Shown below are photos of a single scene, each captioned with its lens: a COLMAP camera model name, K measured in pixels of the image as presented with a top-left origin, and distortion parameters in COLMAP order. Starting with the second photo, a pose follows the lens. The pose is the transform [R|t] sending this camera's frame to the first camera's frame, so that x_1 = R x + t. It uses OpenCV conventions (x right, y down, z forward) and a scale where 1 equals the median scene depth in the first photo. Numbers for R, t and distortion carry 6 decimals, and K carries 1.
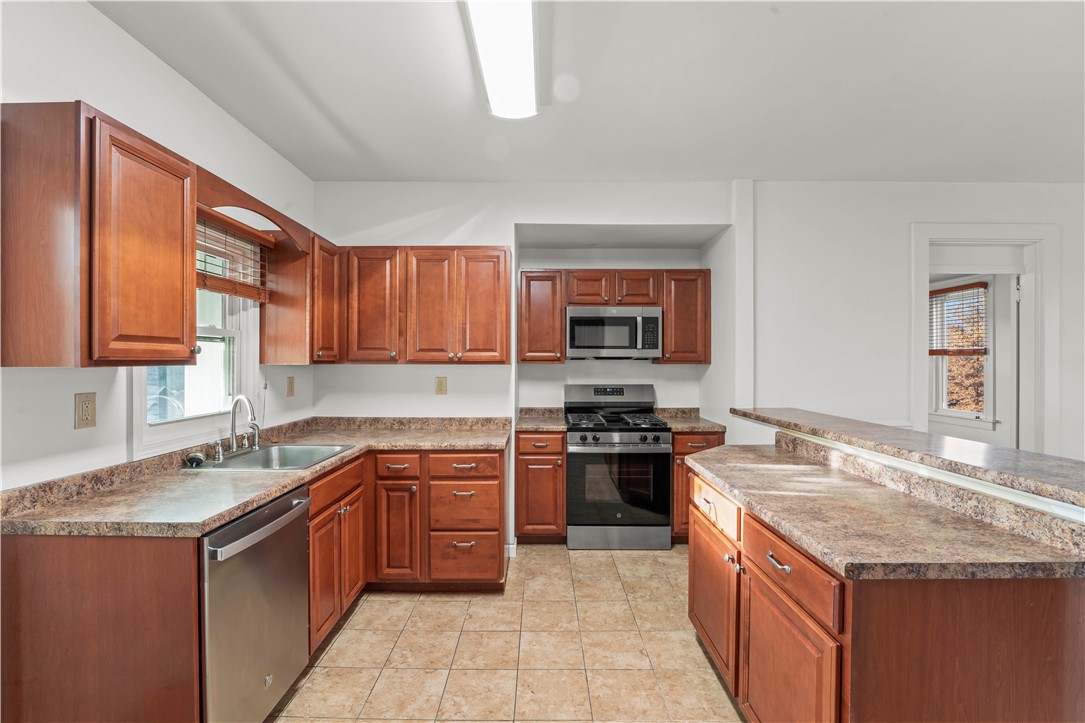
lens RADIAL K [[470.2, 0, 537.2], [0, 470.2, 364.0], [0, 0, 1]] dist [-0.004147, -0.004929]
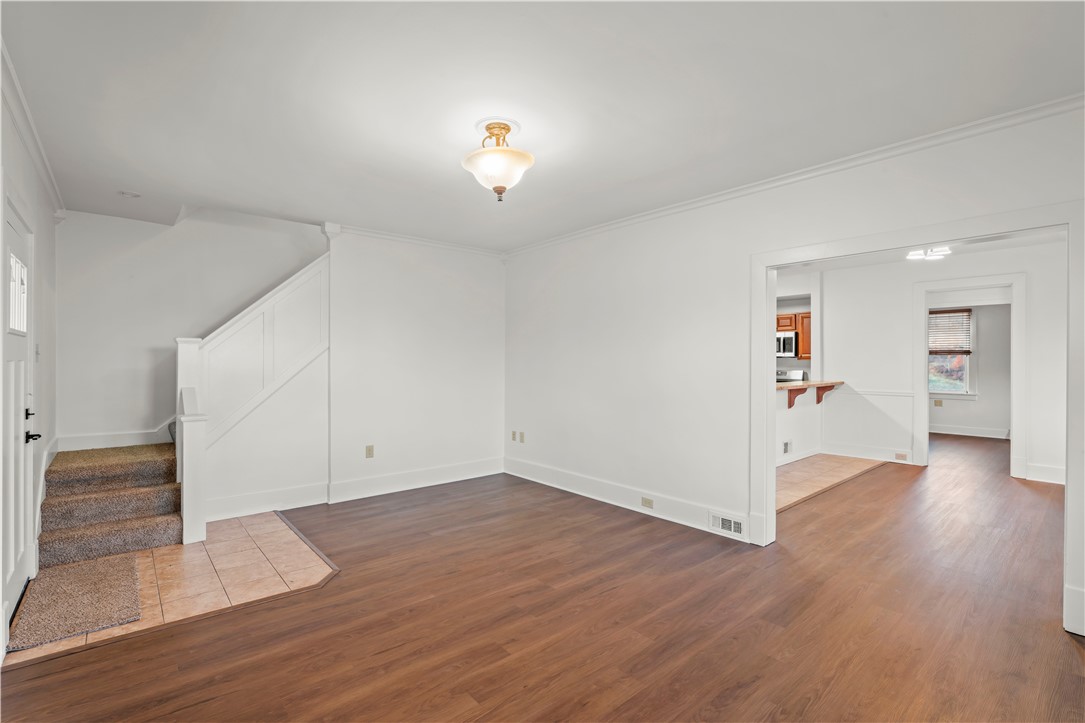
lens RADIAL K [[494.3, 0, 537.6], [0, 494.3, 358.6], [0, 0, 1]] dist [-0.016988, 0.002278]
pose [[0.652565, -0.002199, -0.757729, 1.565312], [-0.001736, 0.999989, -0.004397, 0.008681], [0.757731, 0.004185, 0.652554, -1.664560]]
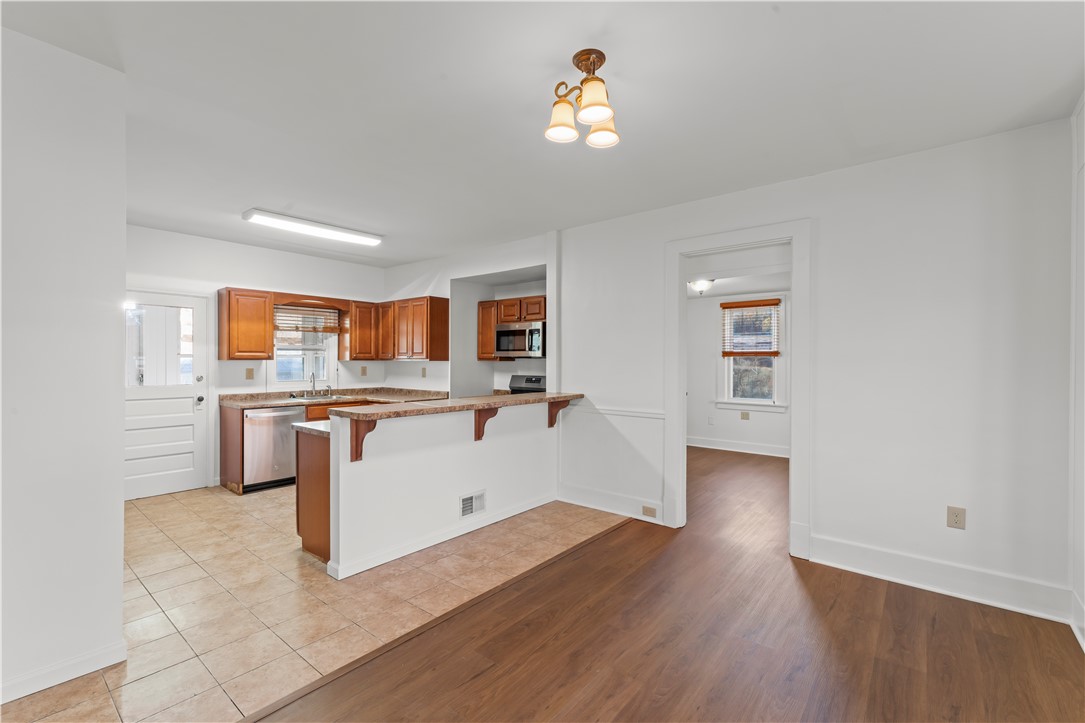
lens RADIAL K [[470.2, 0, 538.4], [0, 470.2, 362.2], [0, 0, 1]] dist [-0.004147, -0.004929]
pose [[0.774022, 0.004550, -0.633142, 1.577871], [-0.005959, 0.999982, -0.000098, 0.004000], [0.633130, 0.003849, 0.774036, -0.147888]]
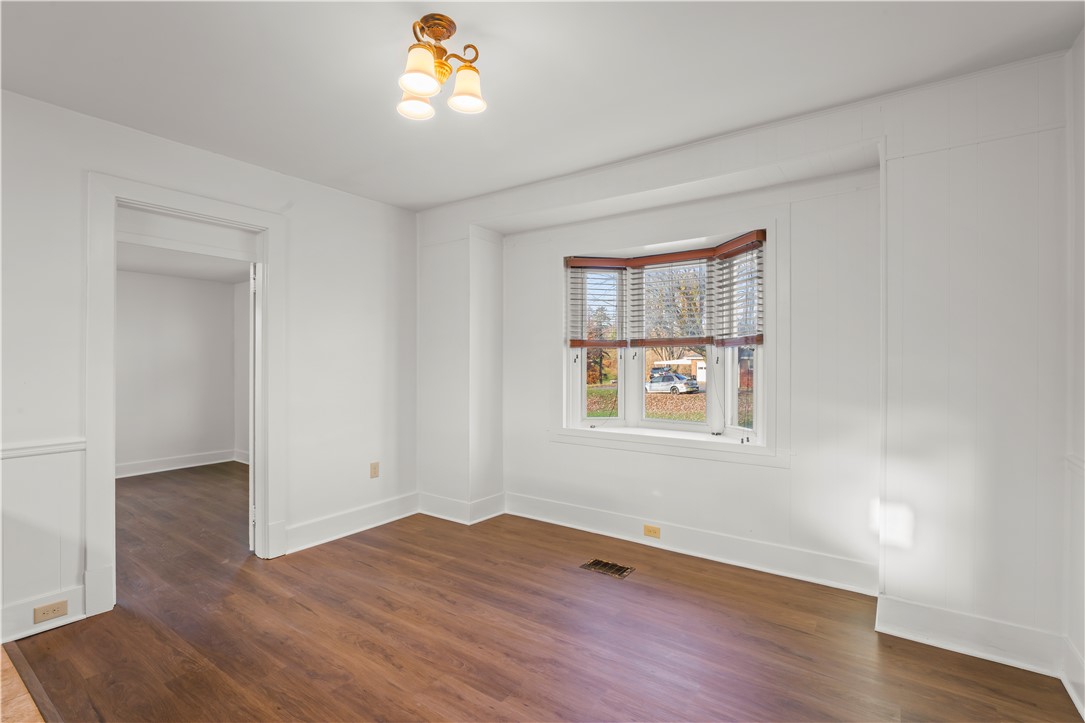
lens RADIAL K [[494.3, 0, 538.9], [0, 494.3, 360.3], [0, 0, 1]] dist [-0.016988, 0.002278]
pose [[0.566424, -0.000306, 0.824114, 0.689742], [0.001823, 0.999998, -0.000882, 0.006096], [-0.824112, 0.002002, 0.566423, -0.043247]]
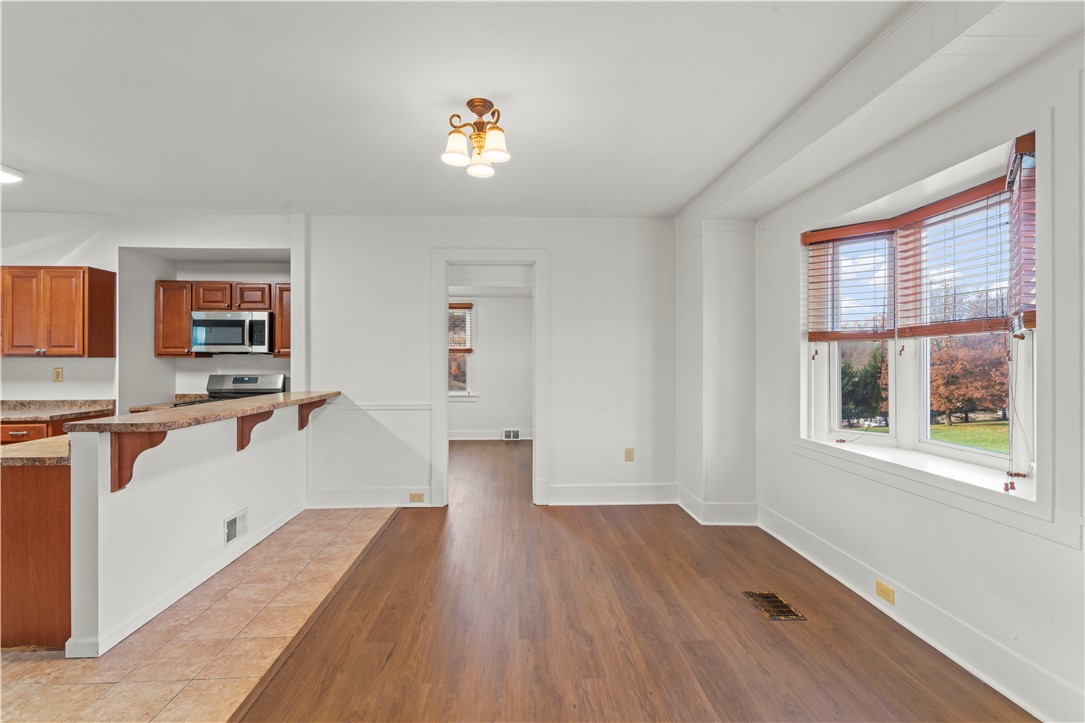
lens RADIAL K [[494.3, 0, 541.9], [0, 494.3, 357.9], [0, 0, 1]] dist [-0.016988, 0.002278]
pose [[0.998069, -0.001437, 0.062101, 1.234471], [0.001802, 0.999981, -0.005818, 0.013113], [-0.062091, 0.005919, 0.998053, -0.462382]]
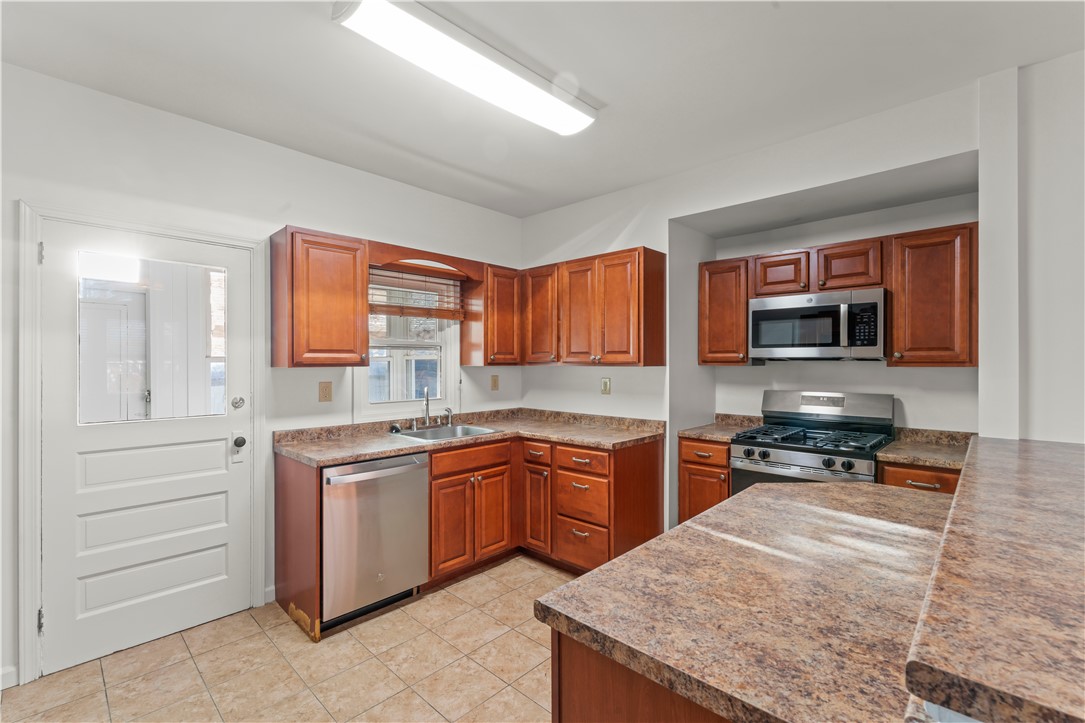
lens RADIAL K [[470.2, 0, 540.6], [0, 470.2, 362.2], [0, 0, 1]] dist [-0.004147, -0.004929]
pose [[0.729370, -0.002583, -0.684114, 0.512564], [-0.000755, 0.999989, -0.004581, -0.003335], [0.684119, 0.003858, 0.729360, 0.152942]]
